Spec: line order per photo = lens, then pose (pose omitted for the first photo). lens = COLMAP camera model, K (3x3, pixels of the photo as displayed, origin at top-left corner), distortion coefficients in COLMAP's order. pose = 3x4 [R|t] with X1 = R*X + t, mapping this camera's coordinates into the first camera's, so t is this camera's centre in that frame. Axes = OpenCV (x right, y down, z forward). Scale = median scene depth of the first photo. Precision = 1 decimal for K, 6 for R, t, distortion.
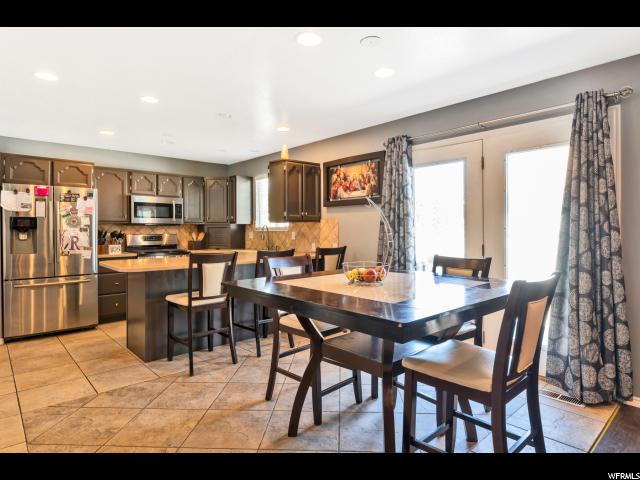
lens RADIAL K [[374.6, 0, 318.4], [0, 374.6, 234.1], [0, 0, 1]] dist [-0.002325, -0.004477]
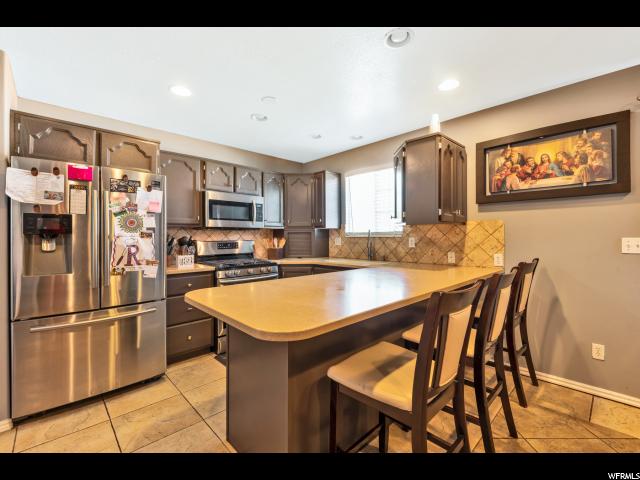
lens RADIAL K [[285.3, 0, 322.6], [0, 285.3, 236.7], [0, 0, 1]] dist [-0.011828, 0.001649]
pose [[0.999614, -0.002238, 0.027689, -0.315641], [0.002497, 0.999954, -0.009303, -0.003268], [-0.027667, 0.009369, 0.999573, 0.467160]]
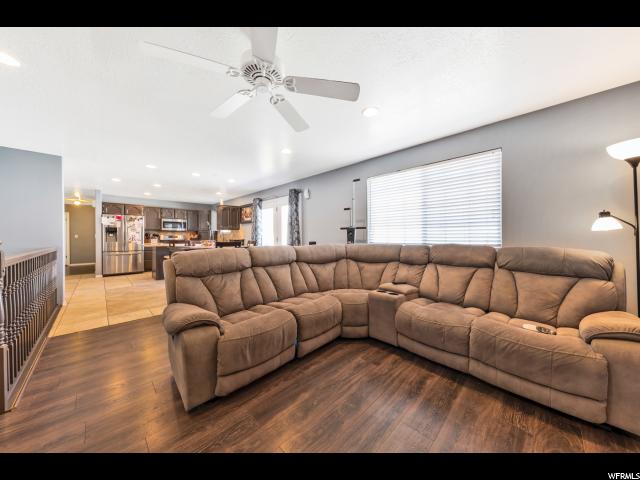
lens RADIAL K [[220.4, 0, 321.2], [0, 220.4, 237.2], [0, 0, 1]] dist [0.000458, 0.000059]
pose [[0.998149, -0.001330, 0.060796, 0.489093], [0.001678, 0.999982, -0.005679, 0.028181], [-0.060787, 0.005771, 0.998134, -0.526303]]
